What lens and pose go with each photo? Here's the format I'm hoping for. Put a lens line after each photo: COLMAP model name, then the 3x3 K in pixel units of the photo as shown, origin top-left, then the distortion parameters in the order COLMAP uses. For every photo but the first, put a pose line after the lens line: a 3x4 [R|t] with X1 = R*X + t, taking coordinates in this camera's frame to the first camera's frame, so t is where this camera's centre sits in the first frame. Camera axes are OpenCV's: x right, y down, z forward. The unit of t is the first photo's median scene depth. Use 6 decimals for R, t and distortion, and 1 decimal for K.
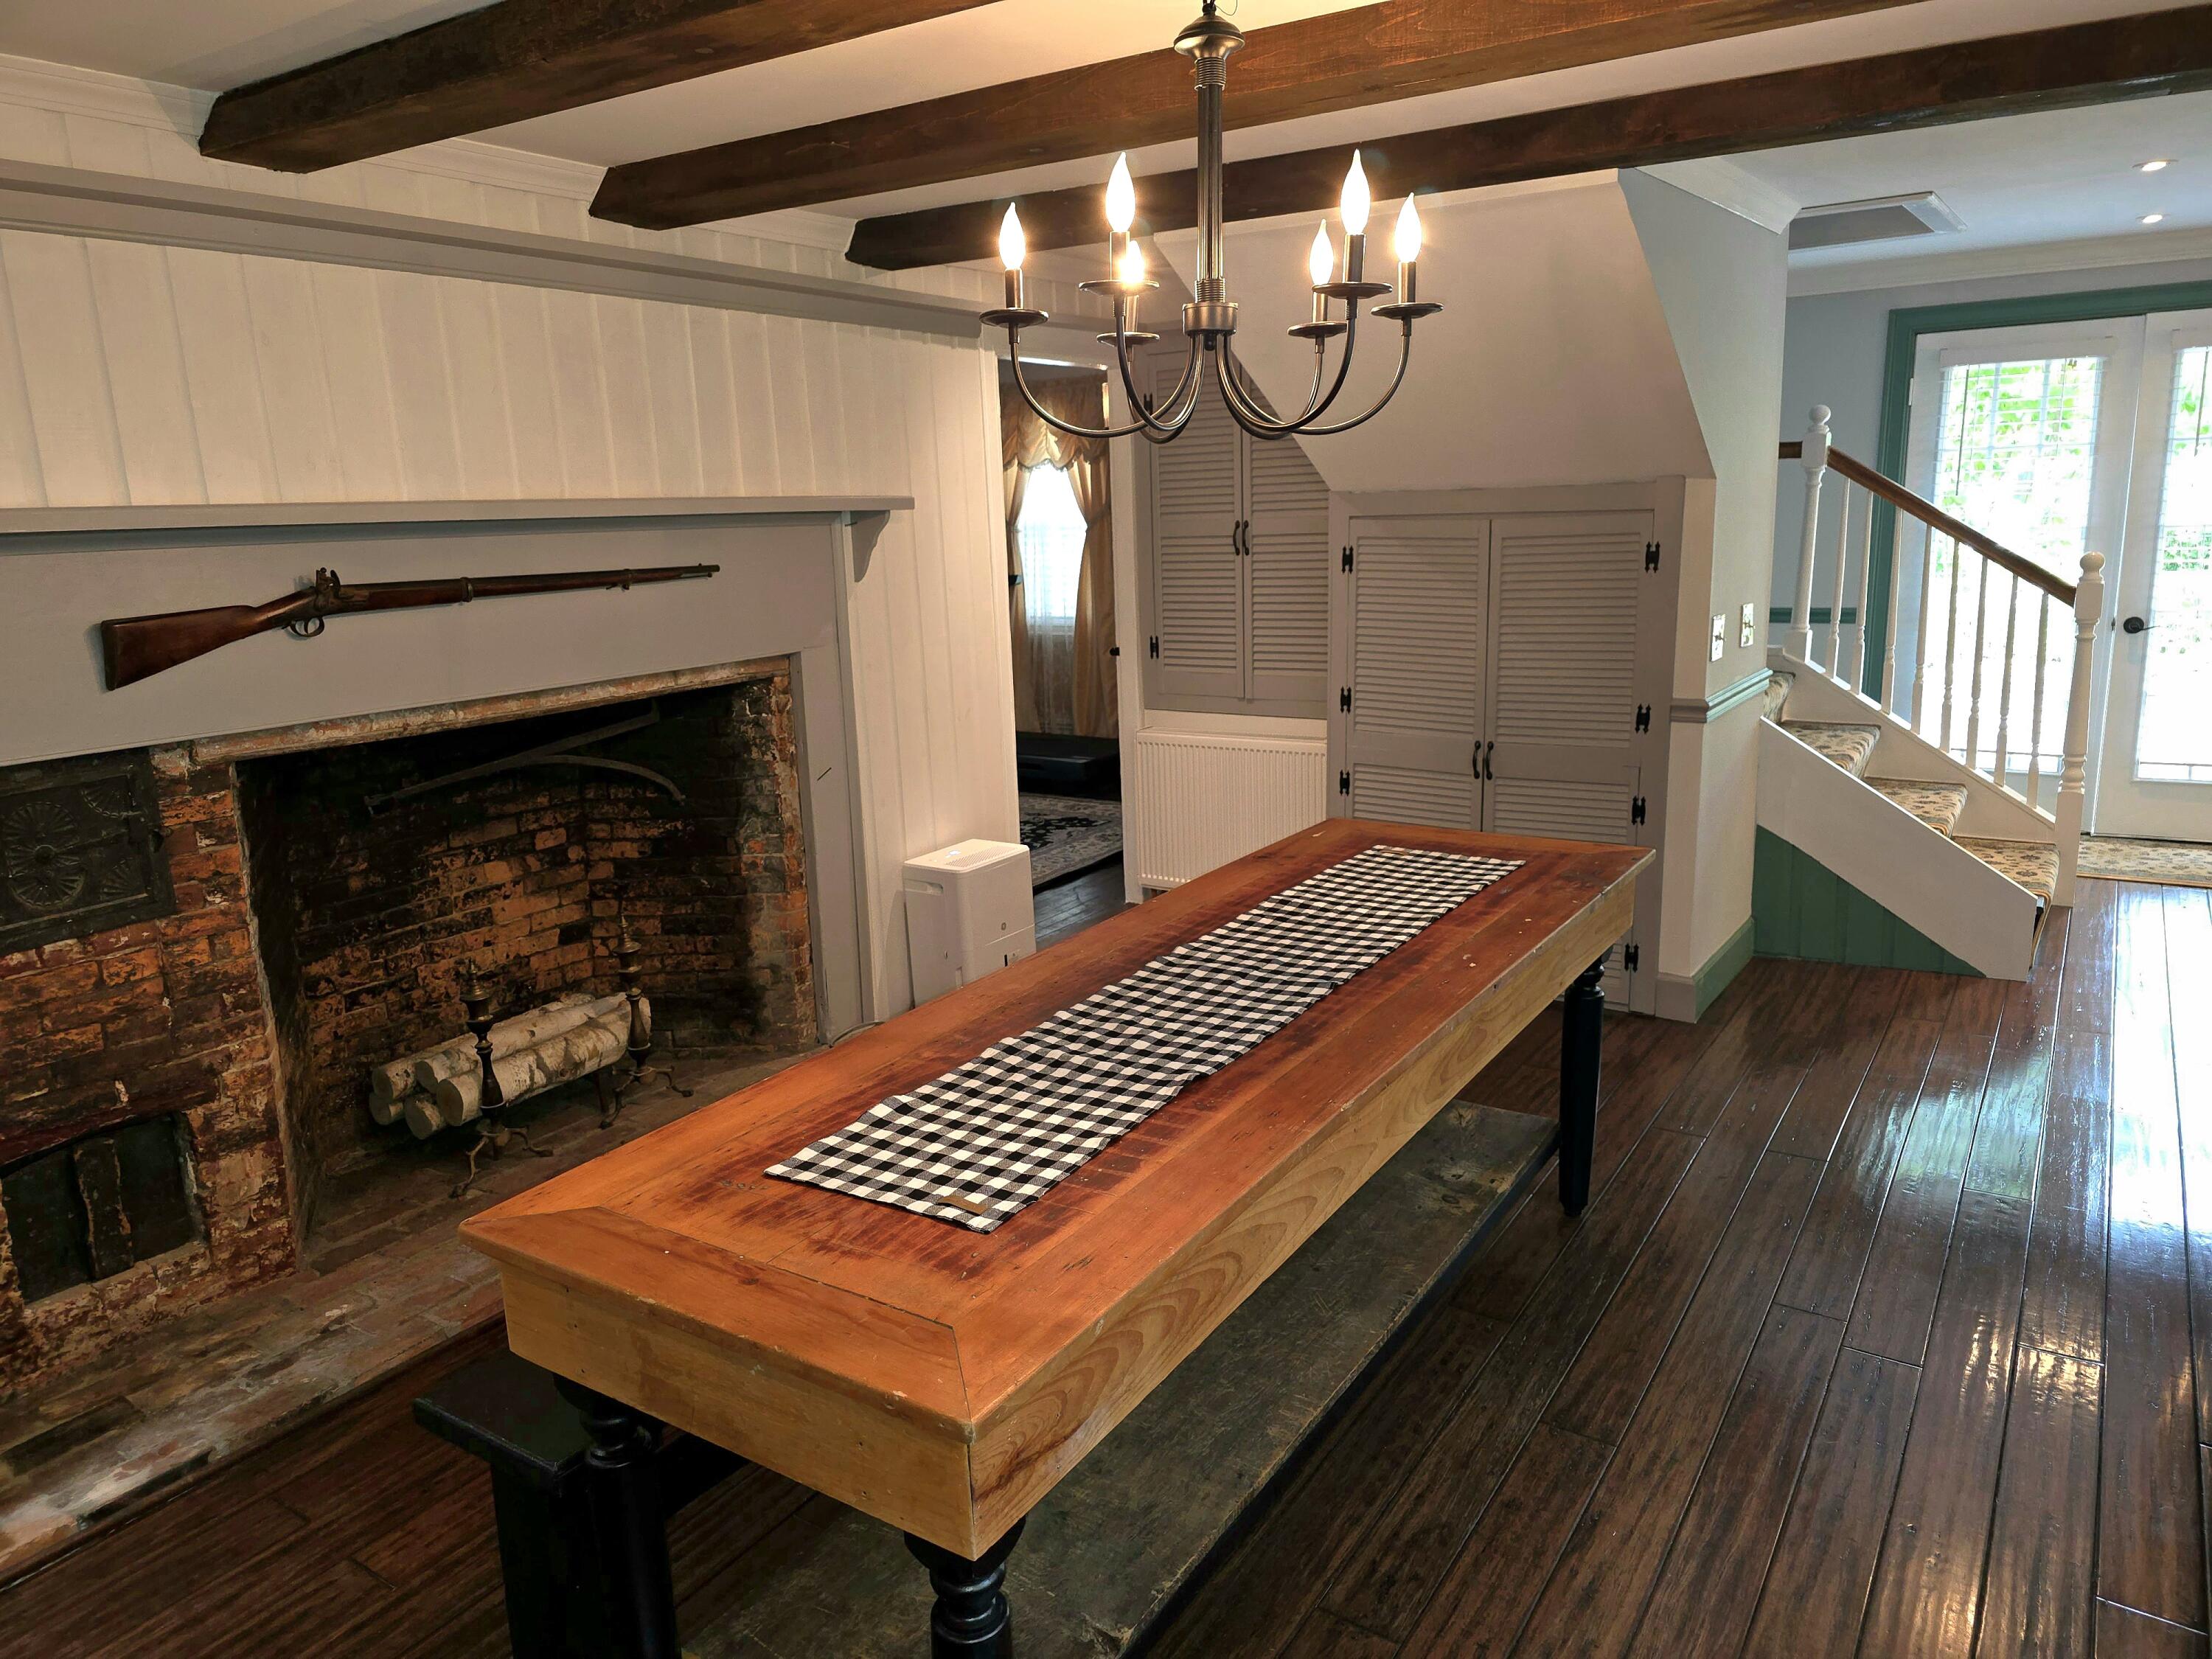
lens RADIAL K [[1507.5, 0, 1080.7], [0, 1507.5, 832.9], [0, 0, 1]] dist [0.085219, -0.119845]
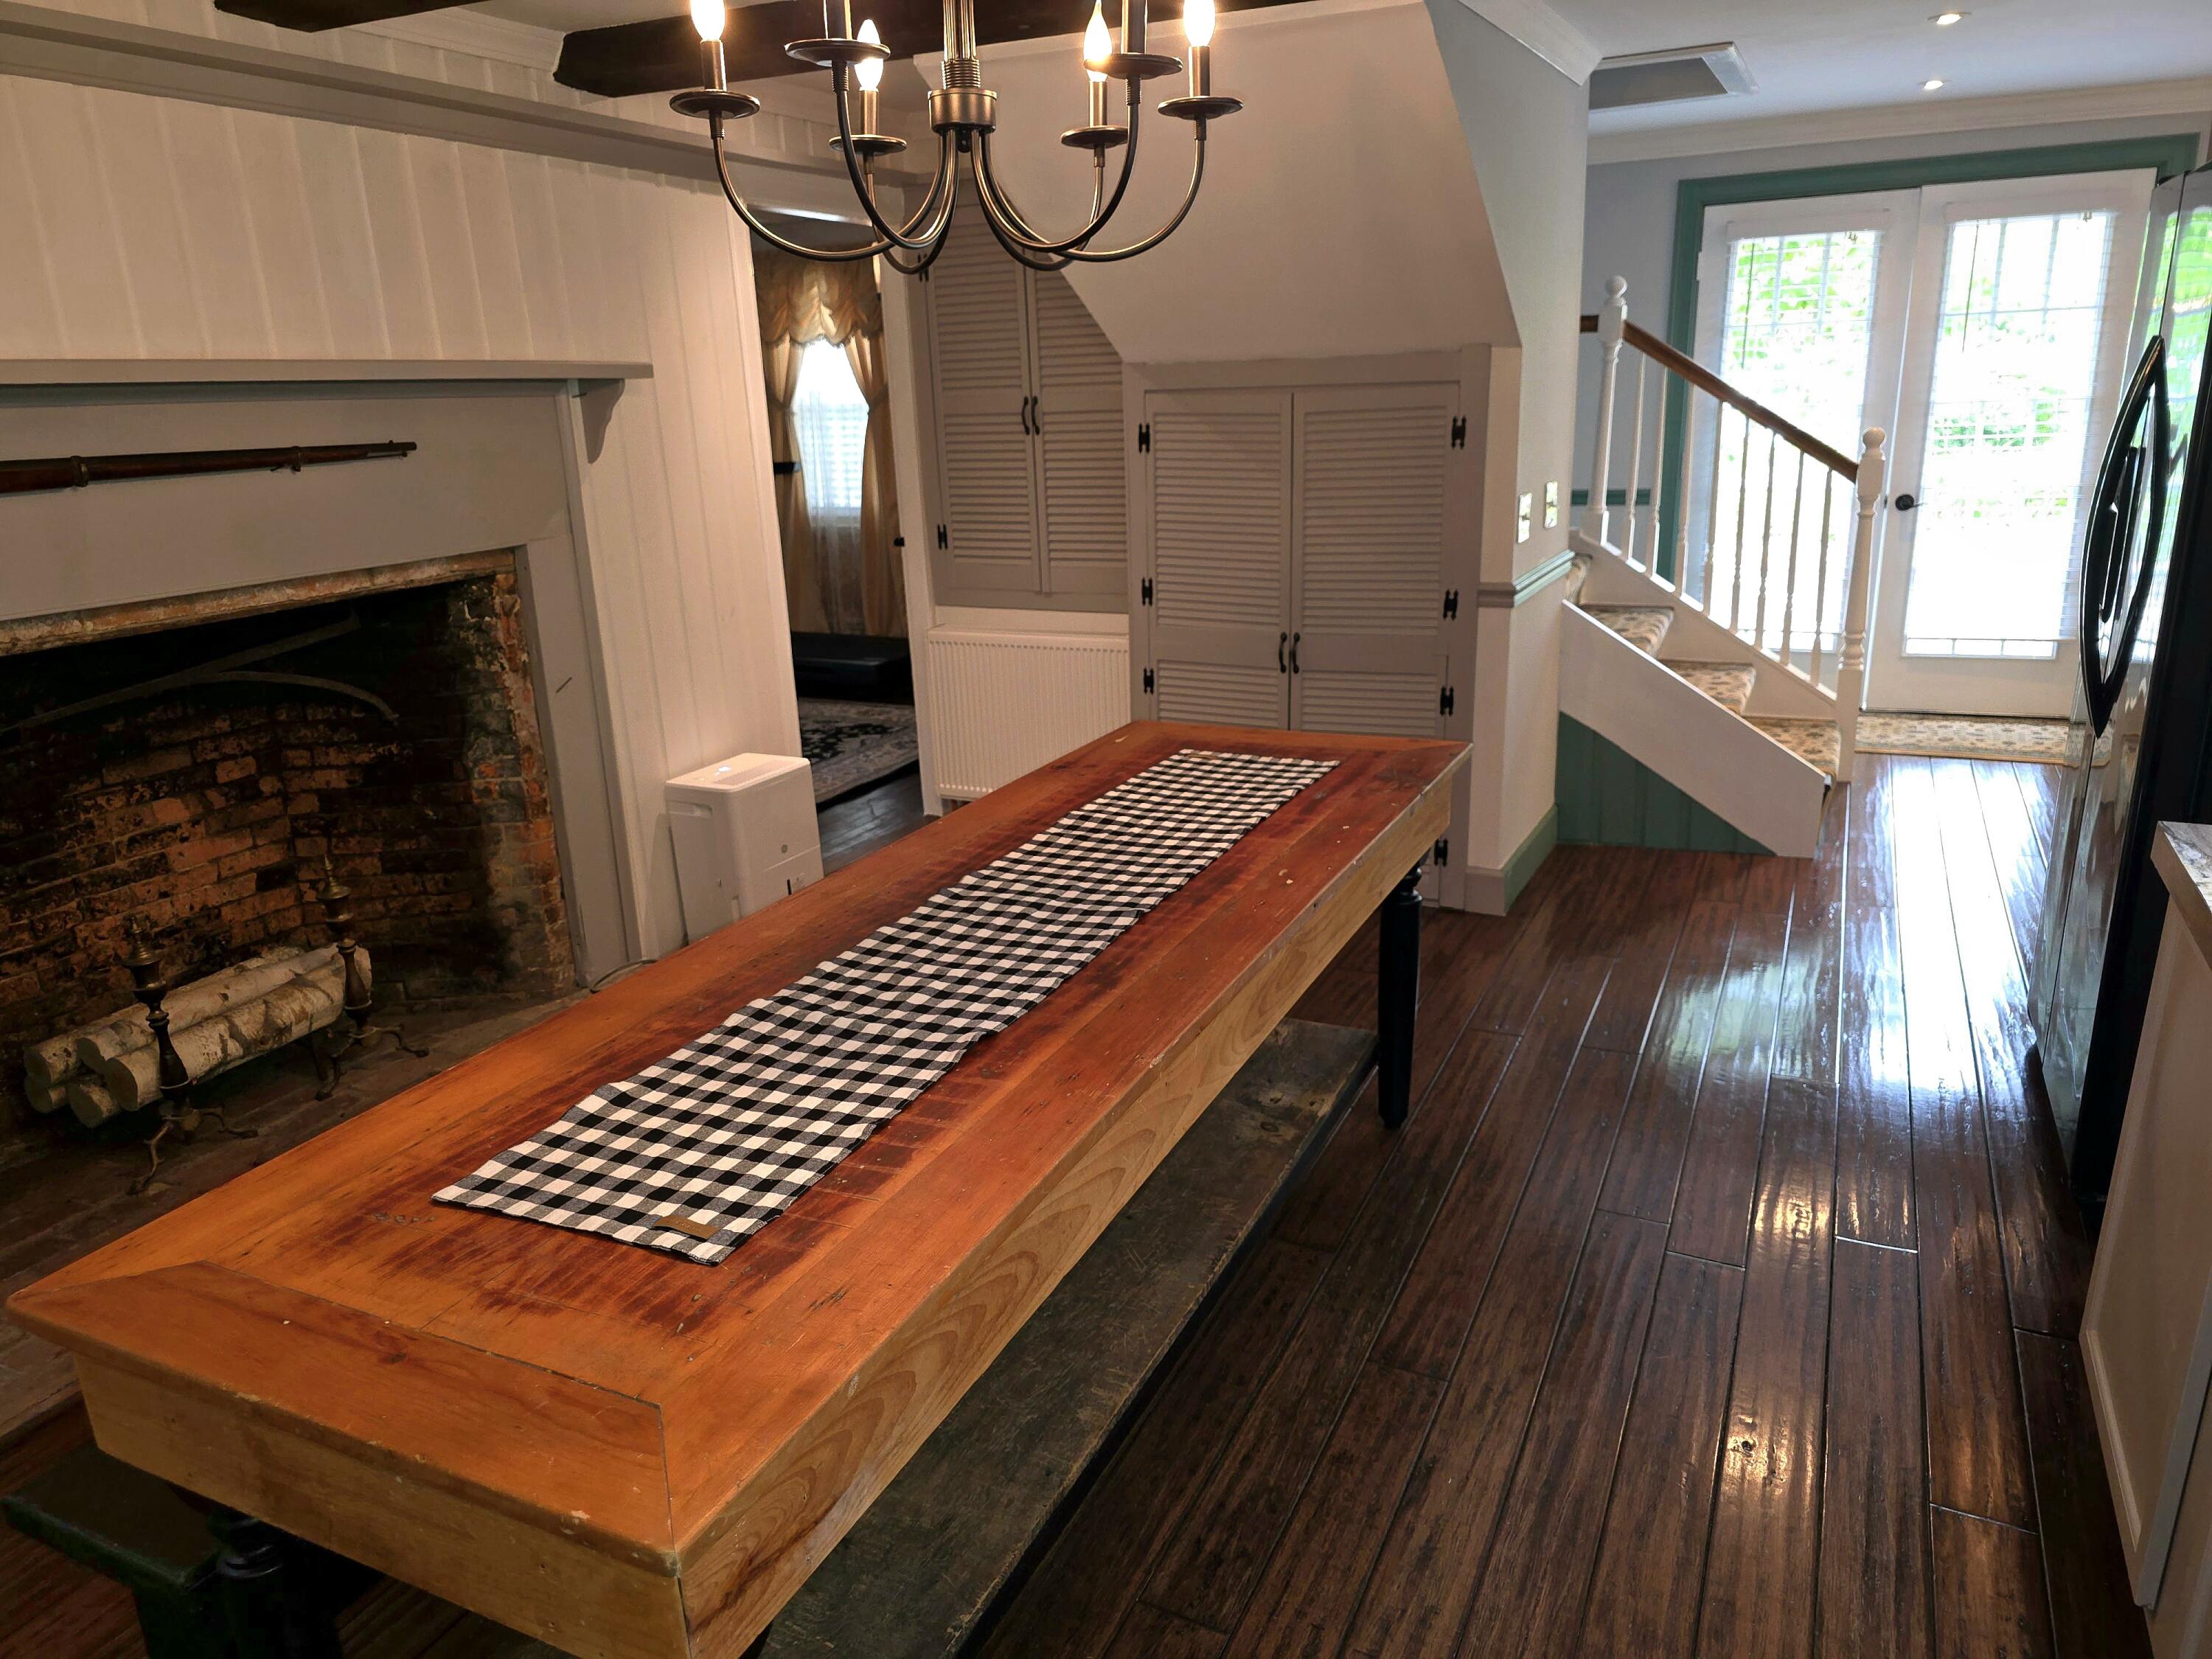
lens RADIAL K [[1511.3, 0, 1093.5], [0, 1511.3, 846.8], [0, 0, 1]] dist [0.039512, -0.036731]
pose [[0.990541, -0.041134, 0.130903, 0.018210], [0.031146, 0.996509, 0.077456, -0.004768], [-0.133632, -0.072646, 0.988365, 0.091914]]
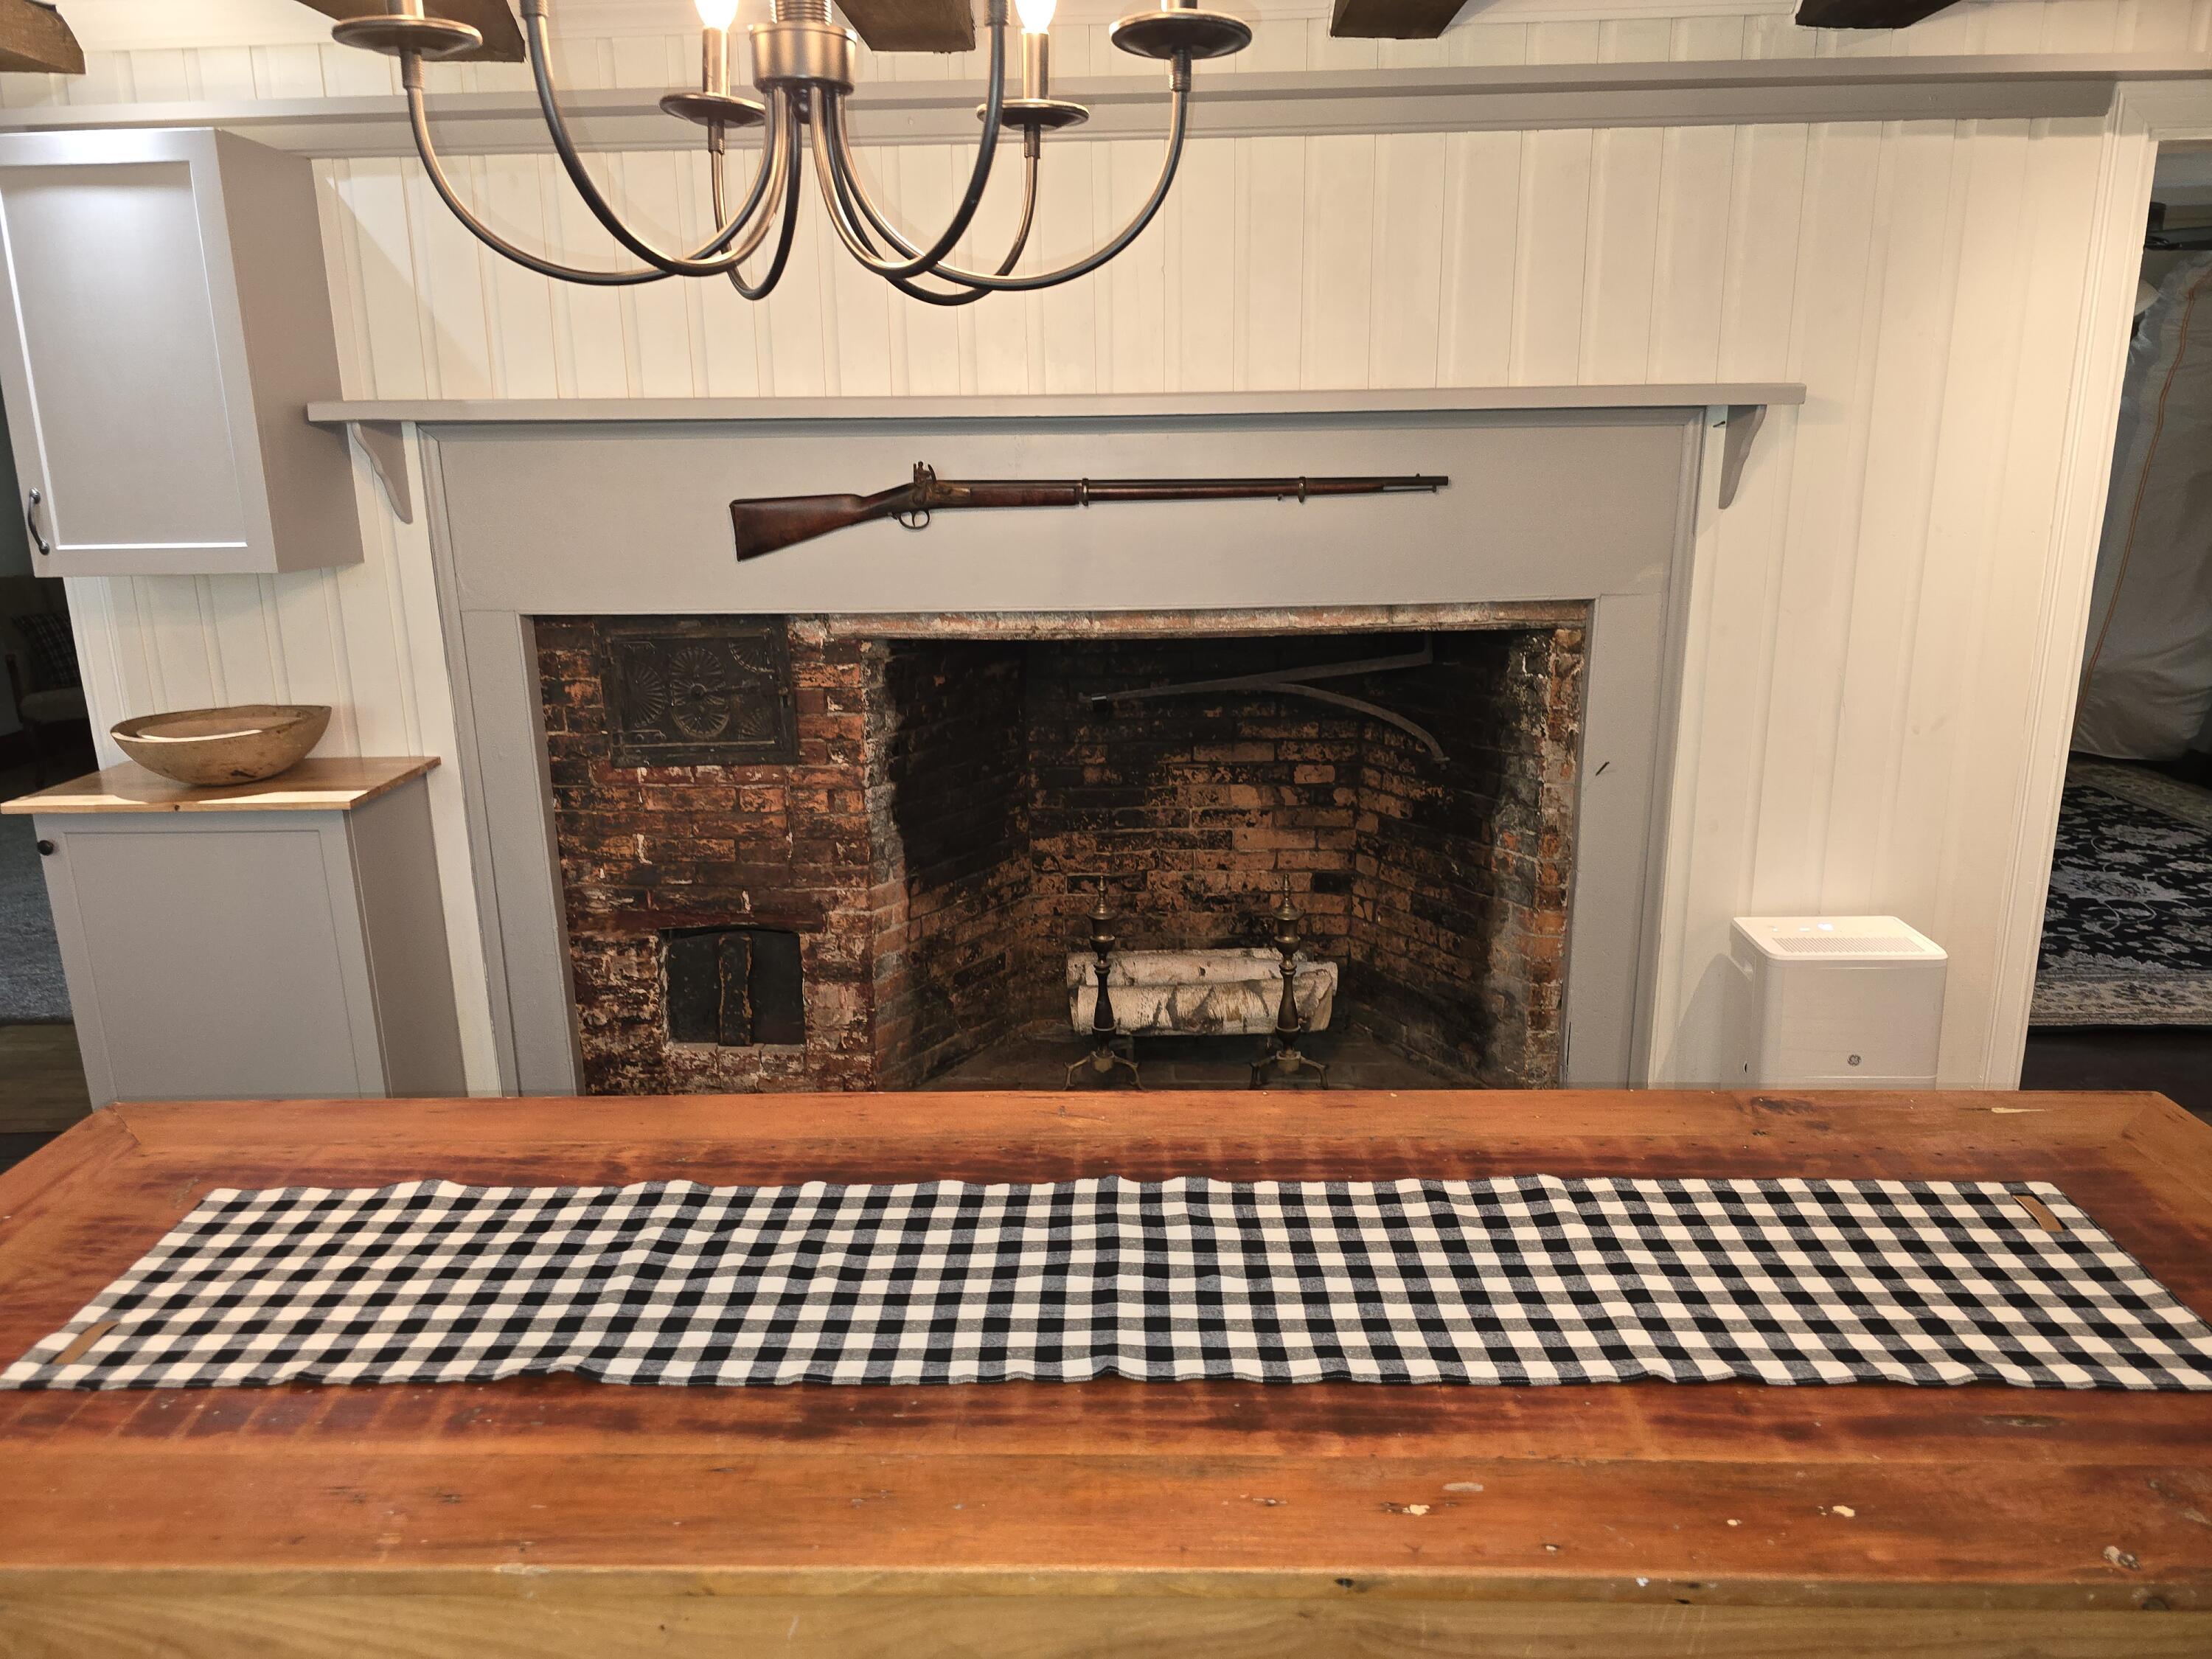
lens RADIAL K [[1487.2, 0, 1119.9], [0, 1487.2, 795.7], [0, 0, 1]] dist [0.097067, -0.112976]
pose [[0.523581, 0.228343, -0.820806, 0.357051], [-0.183619, 0.971017, 0.153003, -0.109610], [0.831954, 0.070606, 0.550335, 0.469818]]
